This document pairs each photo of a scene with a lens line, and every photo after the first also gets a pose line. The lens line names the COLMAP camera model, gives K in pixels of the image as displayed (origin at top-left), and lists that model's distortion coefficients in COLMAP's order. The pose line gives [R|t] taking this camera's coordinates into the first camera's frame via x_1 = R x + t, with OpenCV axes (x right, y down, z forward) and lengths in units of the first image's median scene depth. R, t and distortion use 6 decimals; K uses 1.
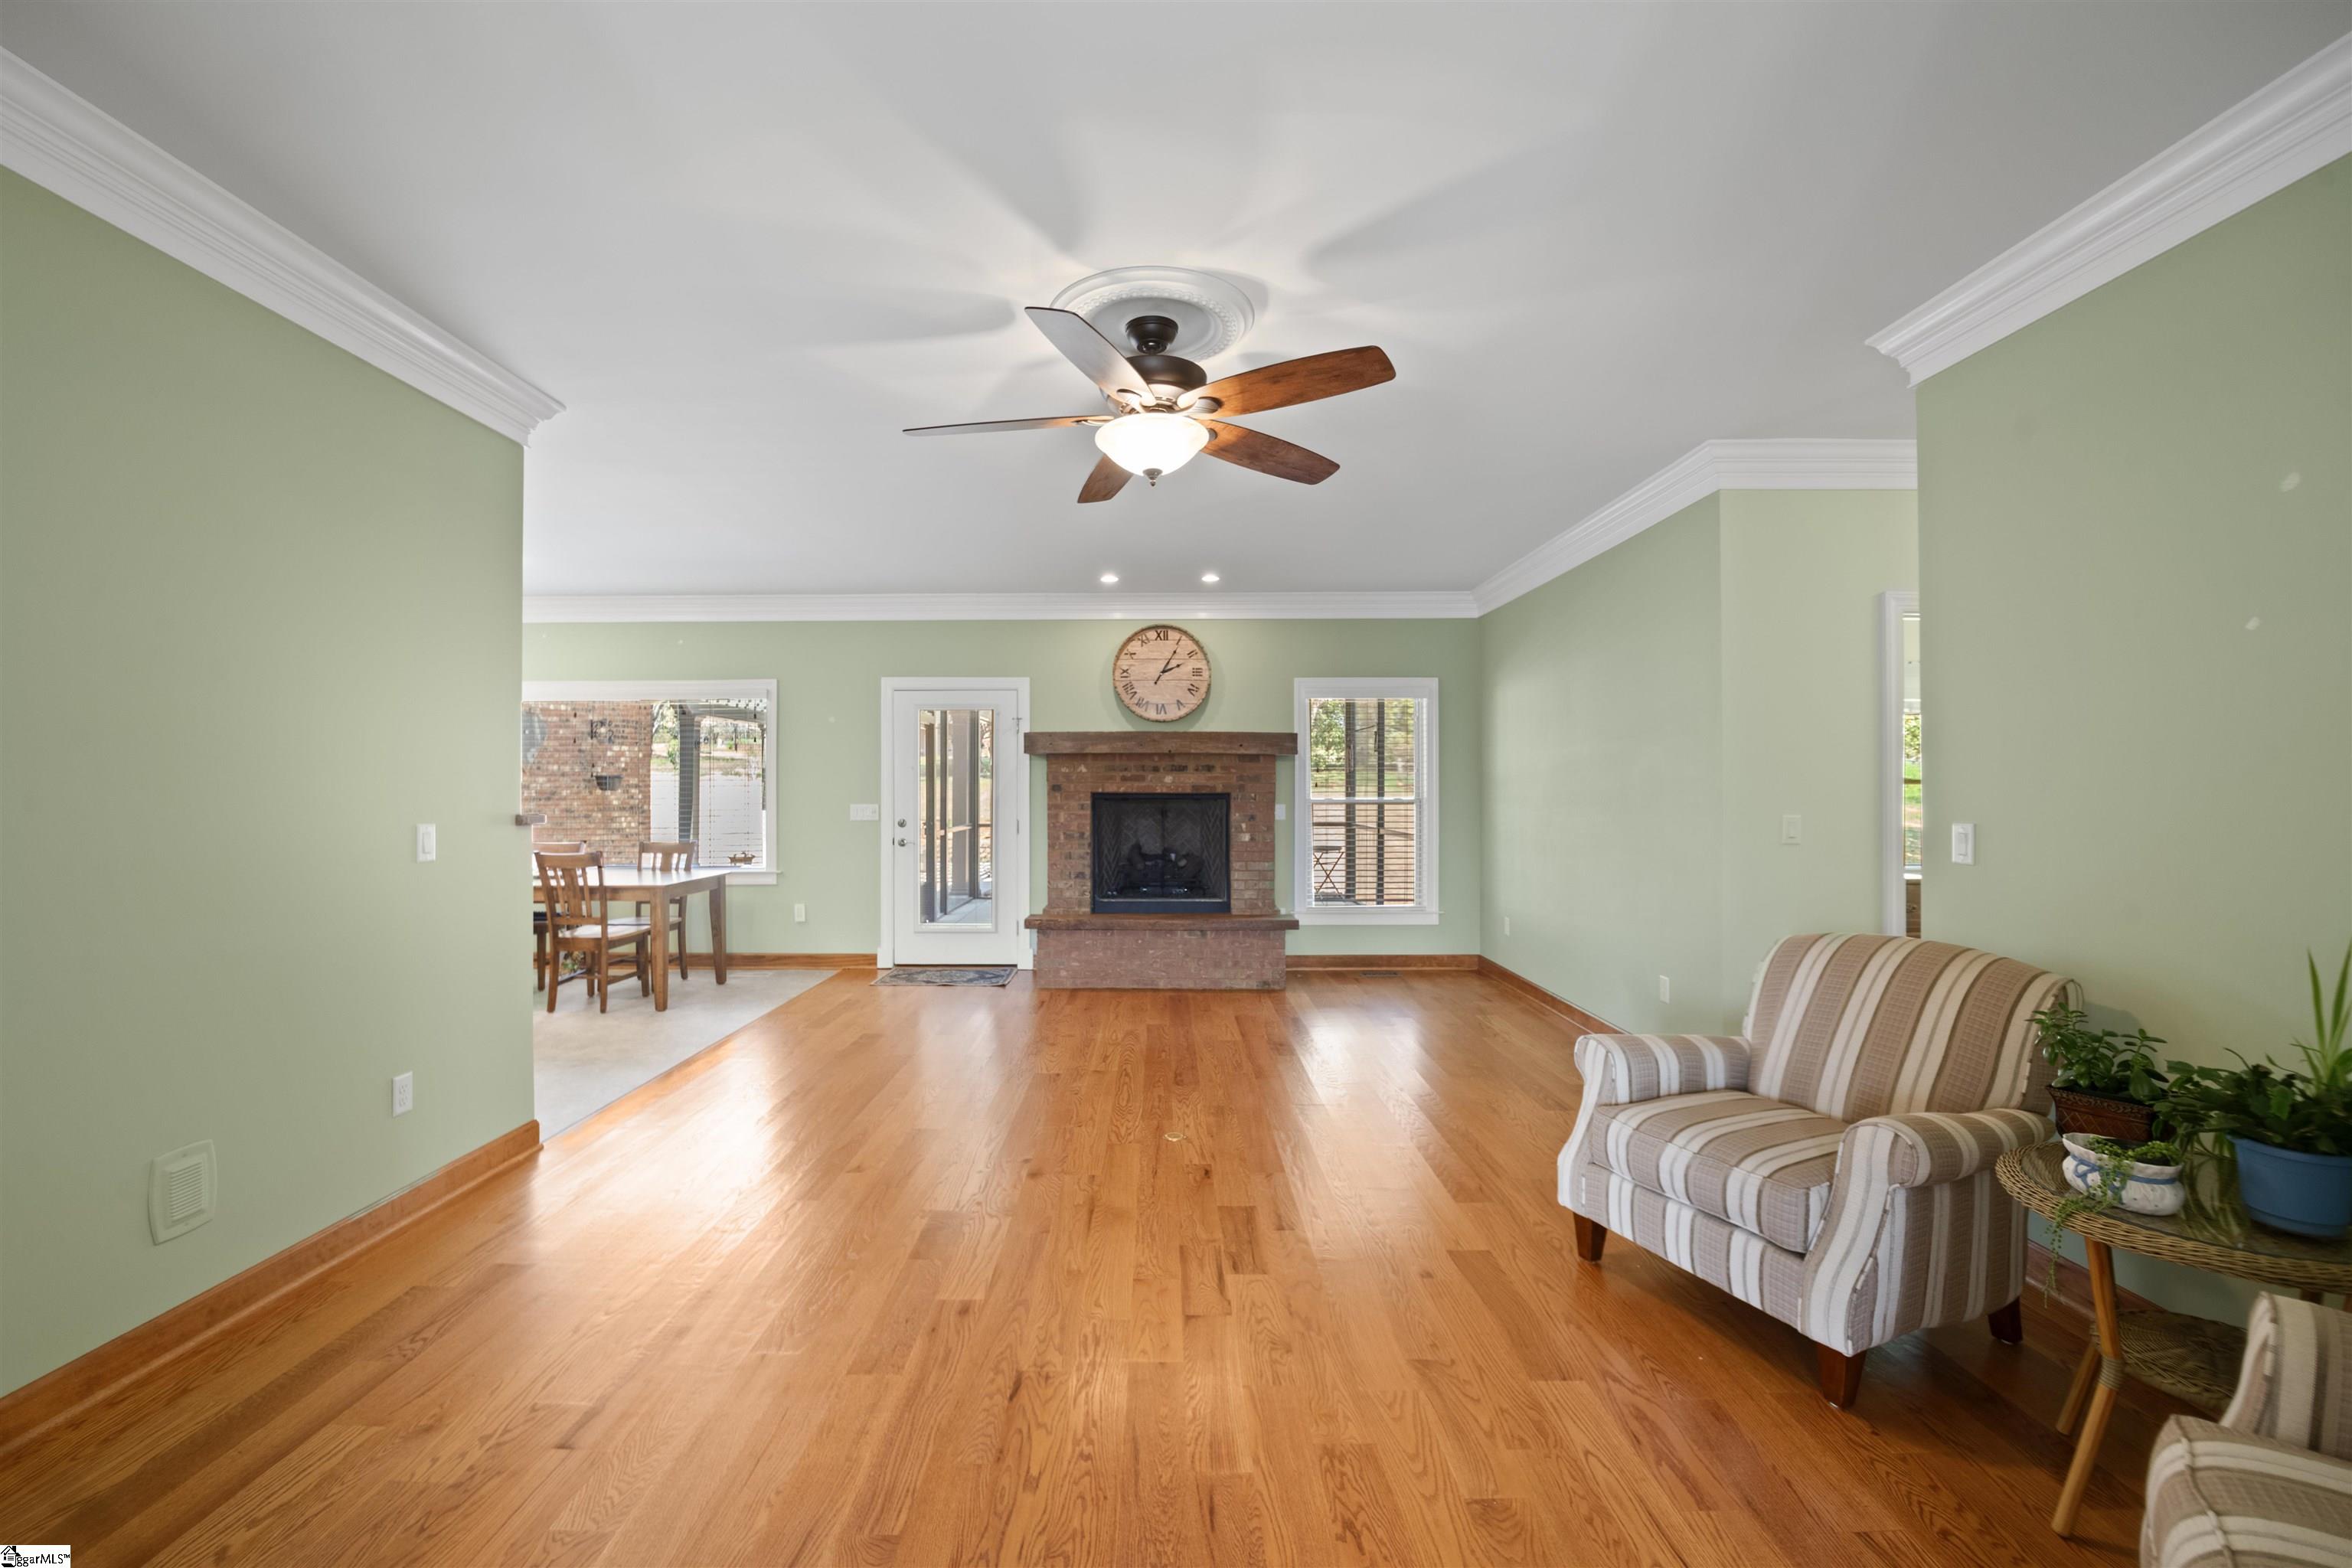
lens RADIAL K [[943.0, 0, 1153.7], [0, 943.0, 786.2], [0, 0, 1]] dist [-0.019050, -0.002183]
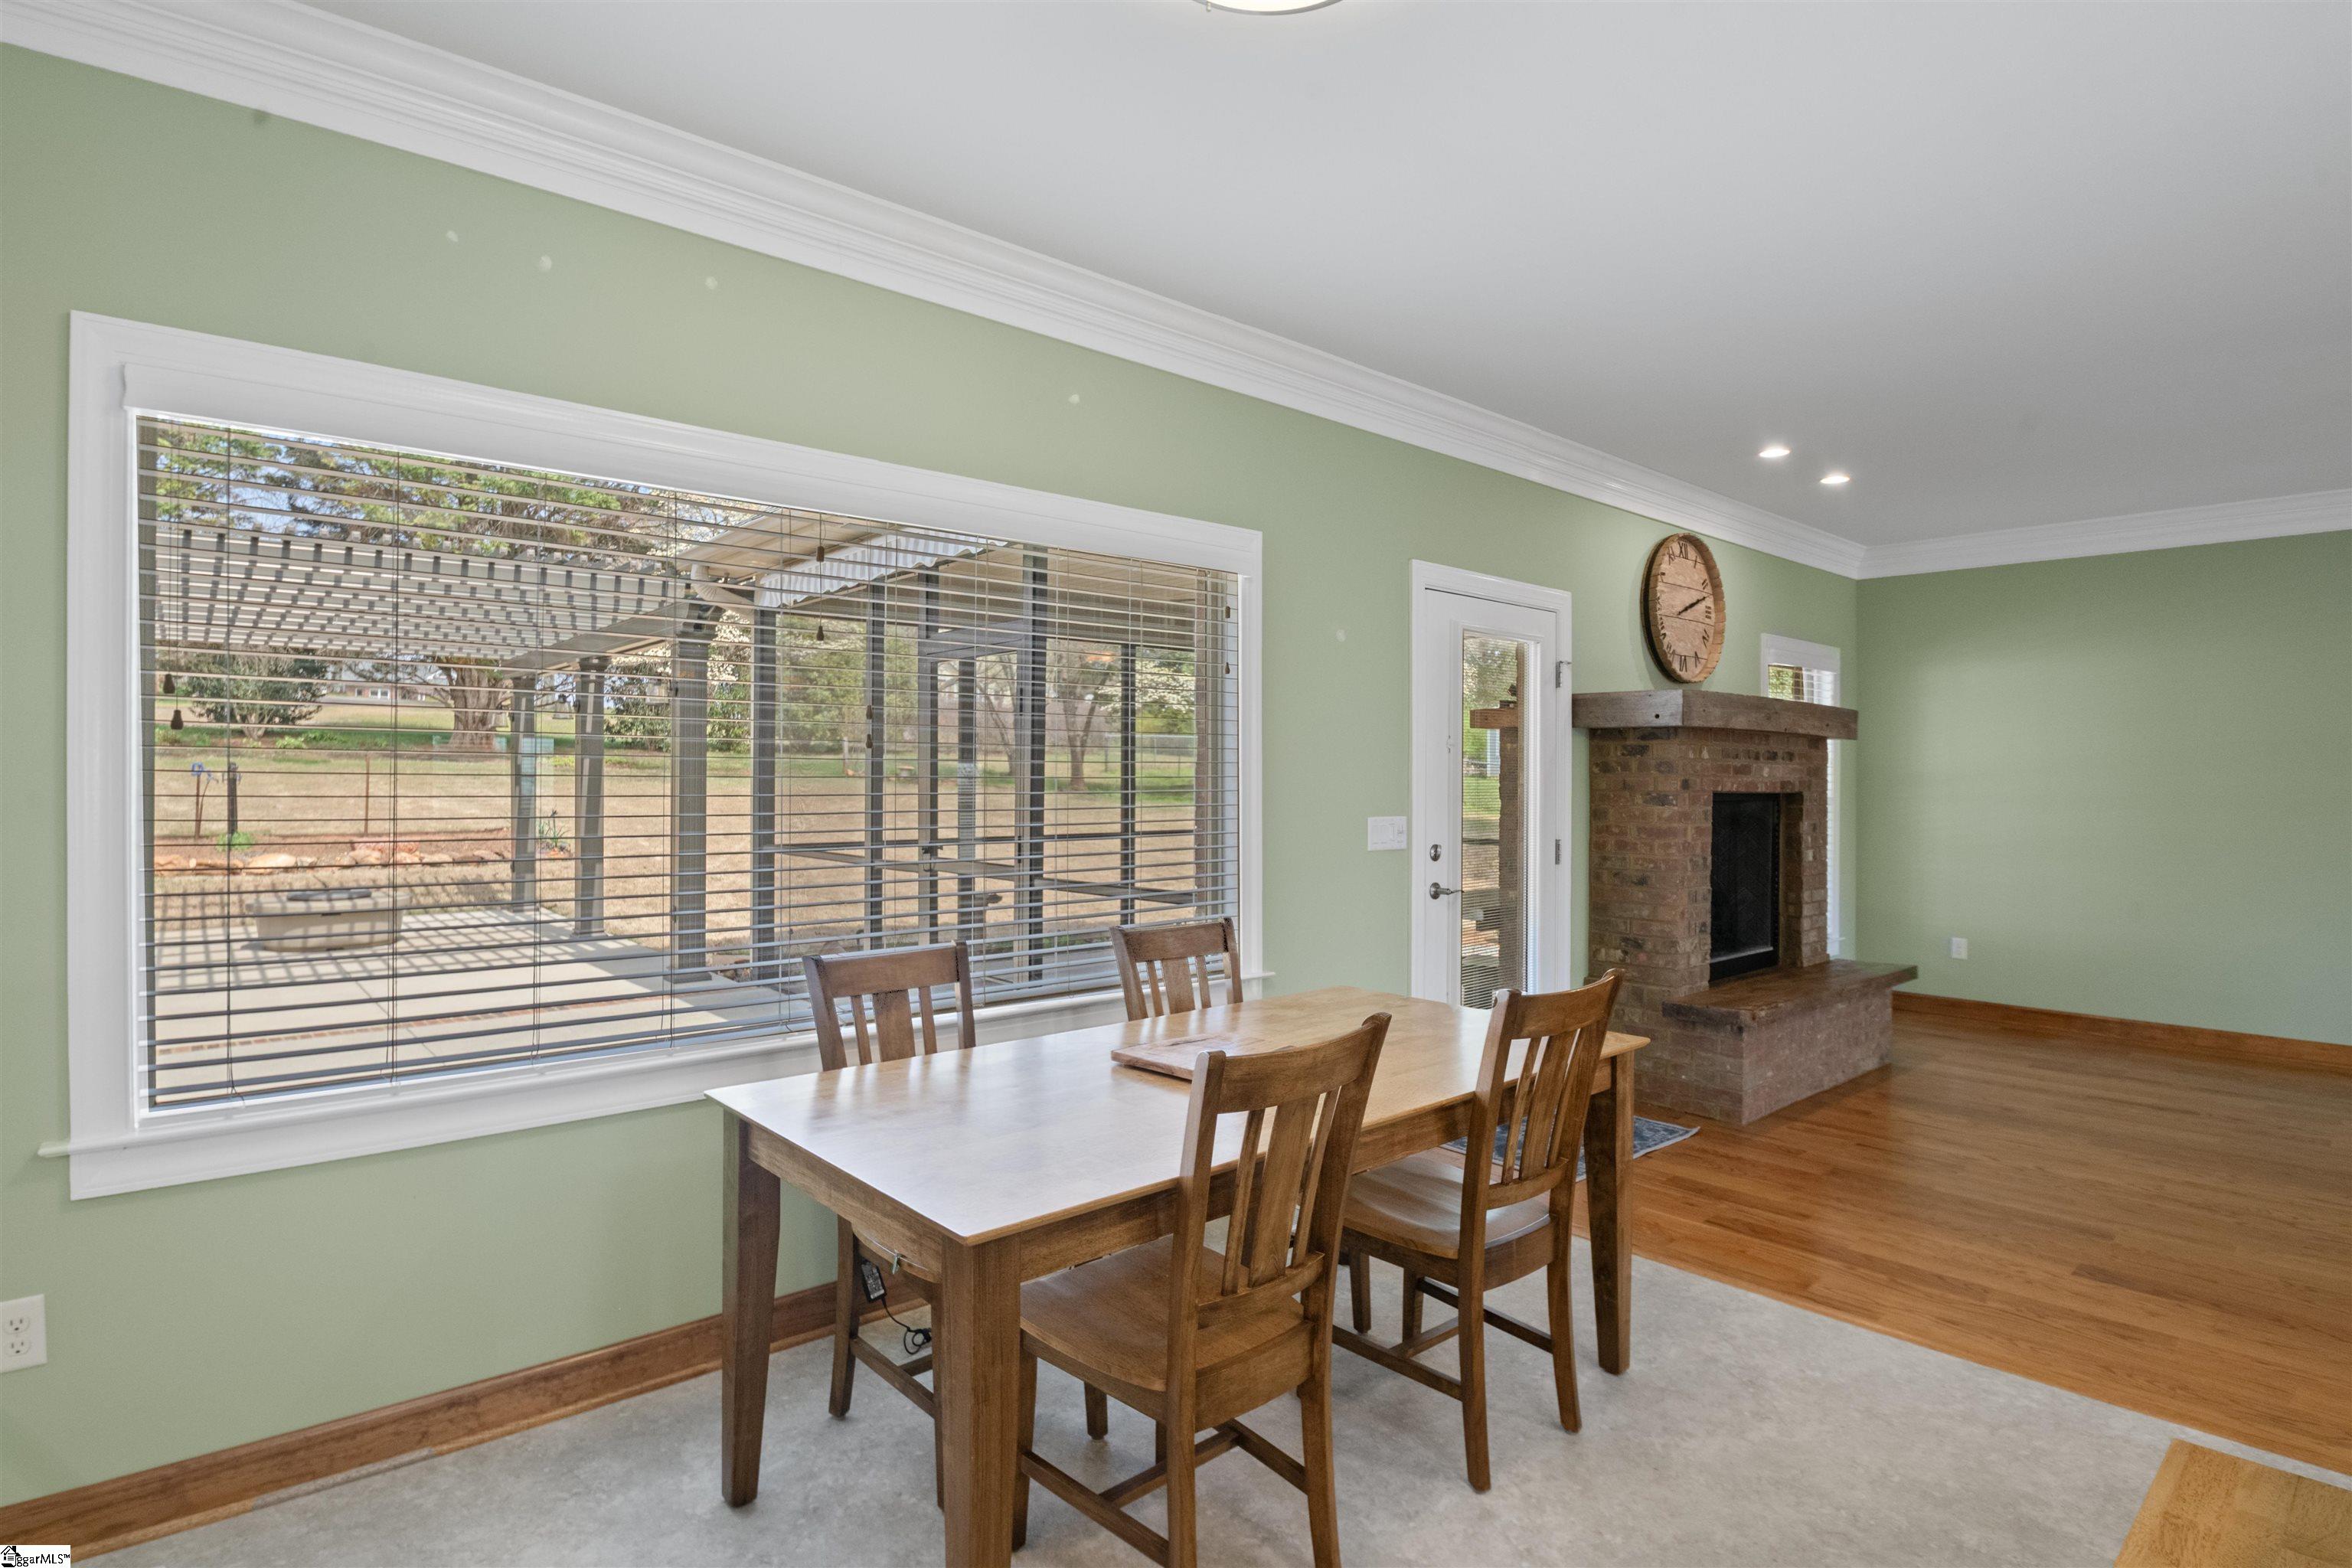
lens RADIAL K [[1180.6, 0, 1157.3], [0, 1180.6, 788.5], [0, 0, 1]] dist [-0.011401, -0.005218]
pose [[0.757891, 0.000552, 0.652380, -0.827669], [-0.006092, 0.999962, 0.006231, 0.001753], [-0.652352, -0.008696, 0.757866, 0.644179]]
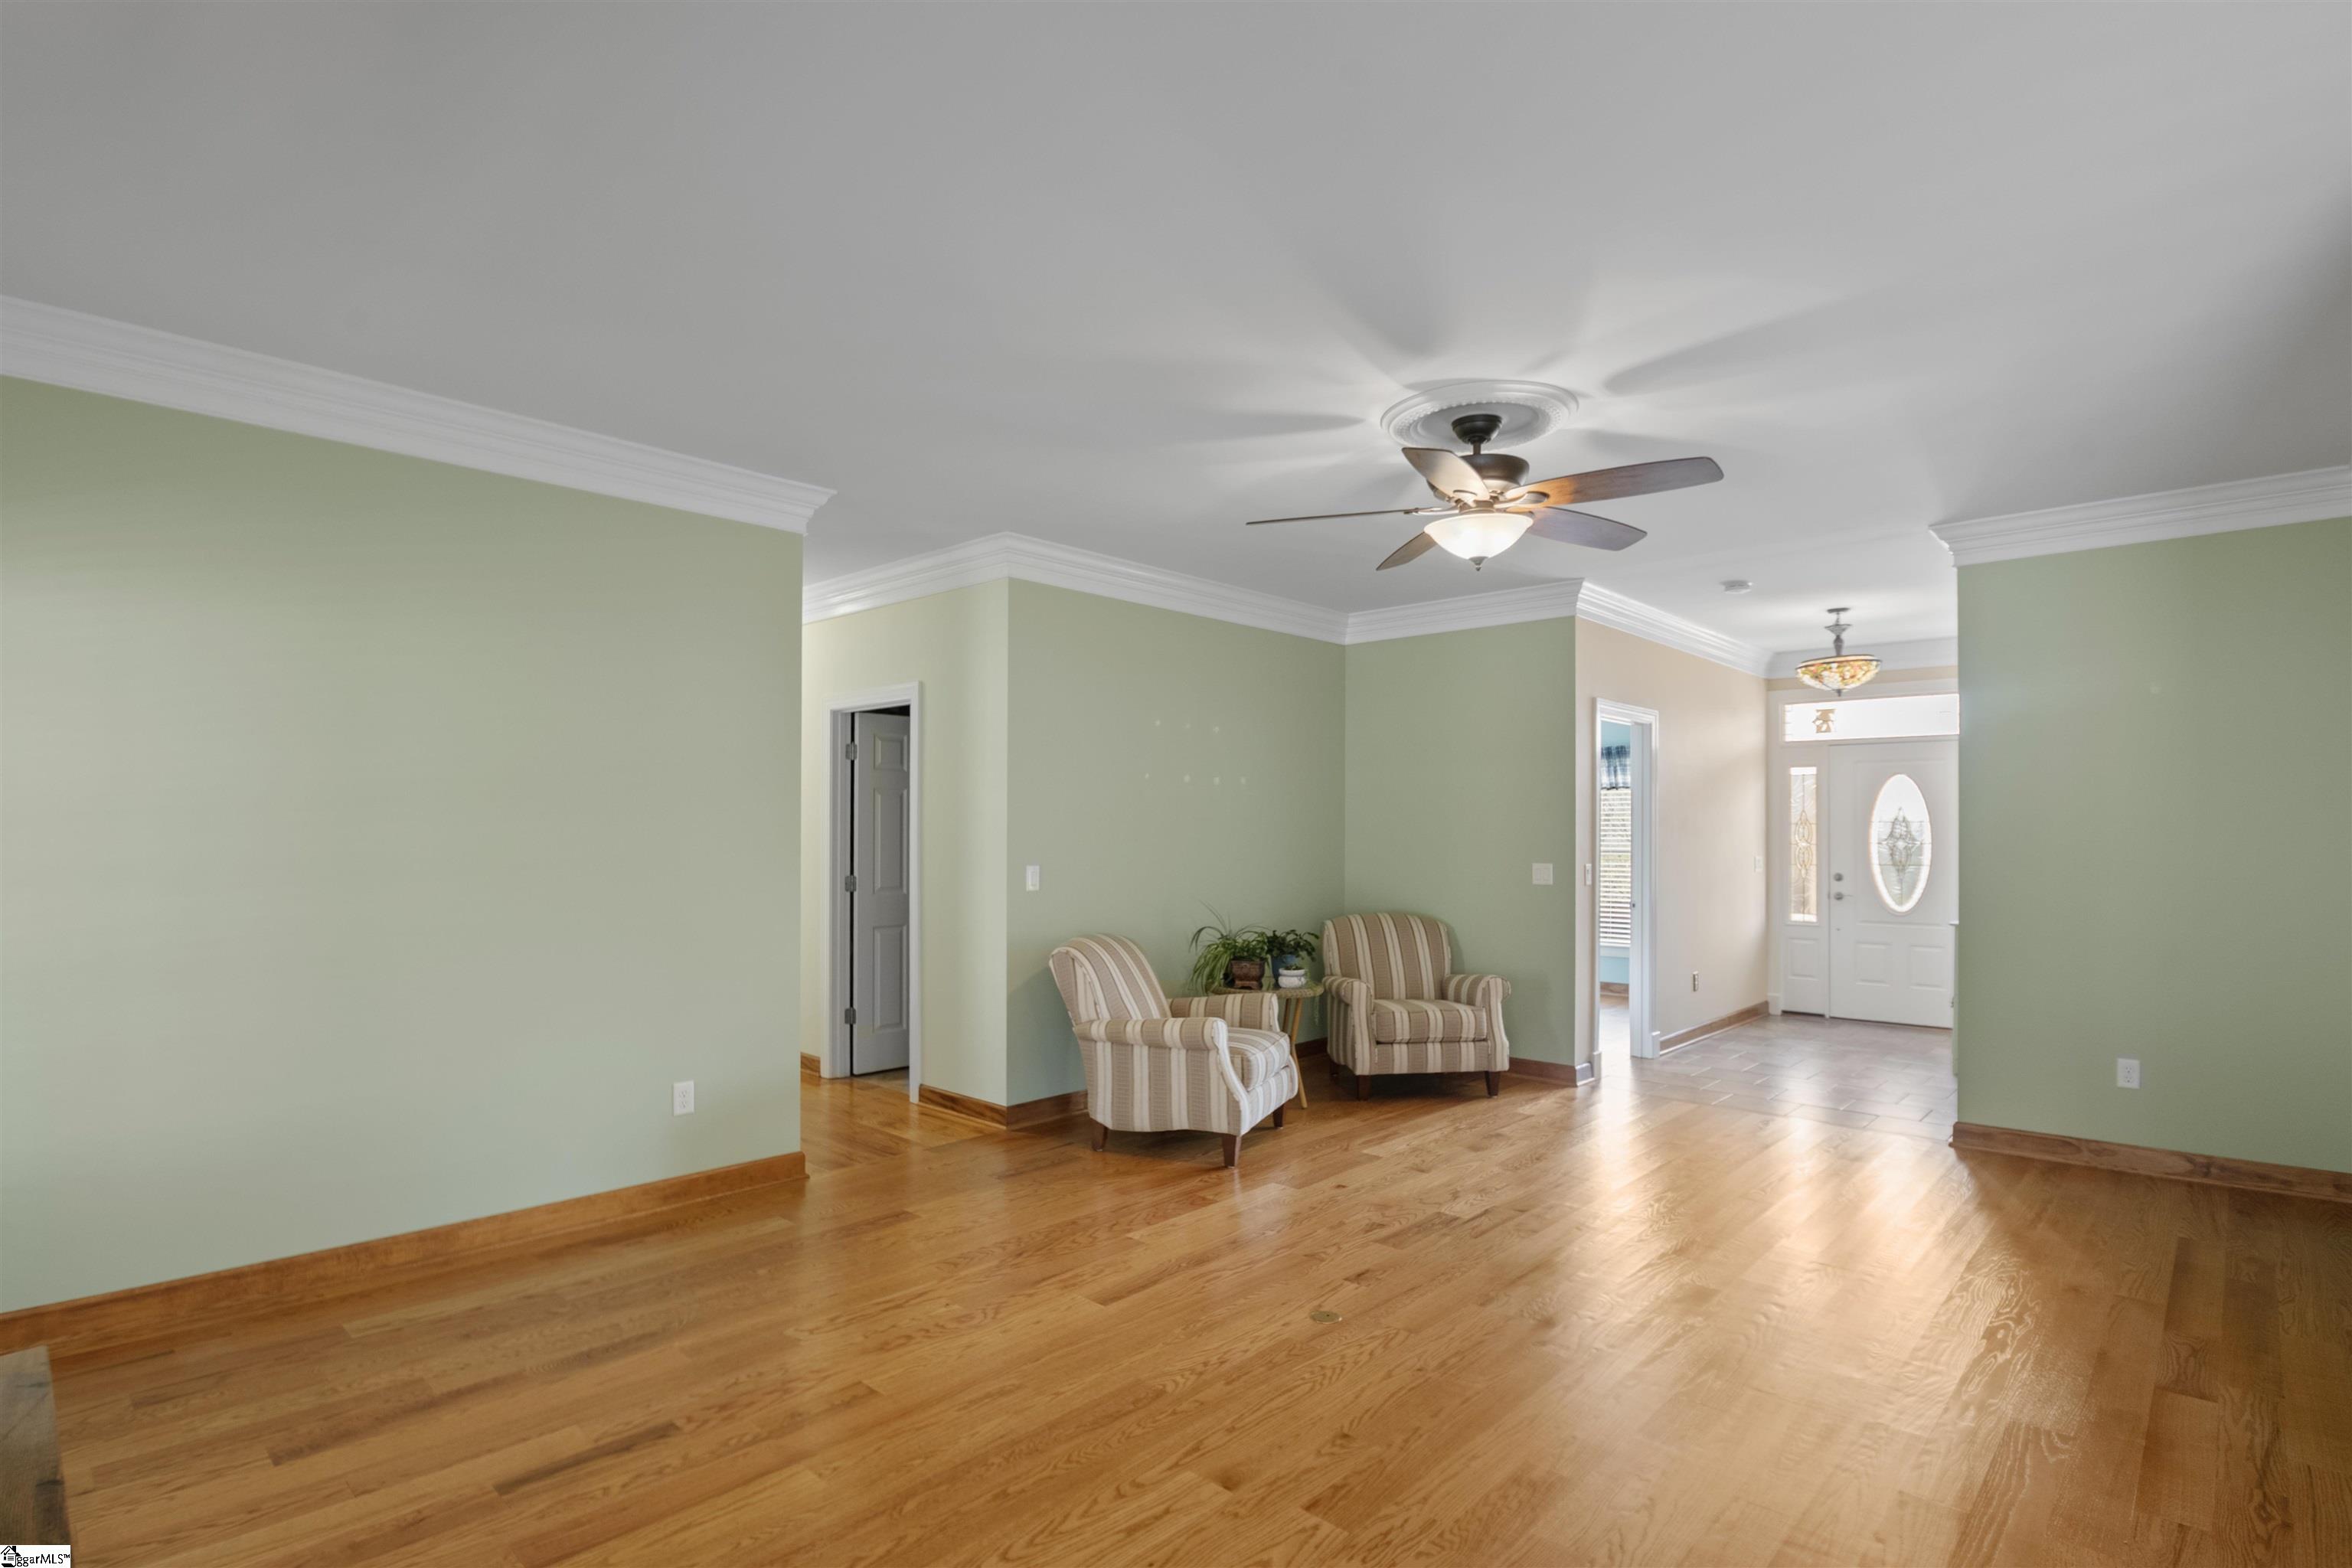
lens RADIAL K [[1170.6, 0, 1134.7], [0, 1170.6, 837.1], [0, 0, 1]] dist [-0.029222, -0.001842]
pose [[-0.715580, -0.006708, 0.698499, -0.273096], [-0.006062, 0.999976, 0.003393, -0.007938], [-0.698505, -0.001807, -0.715603, 0.935302]]
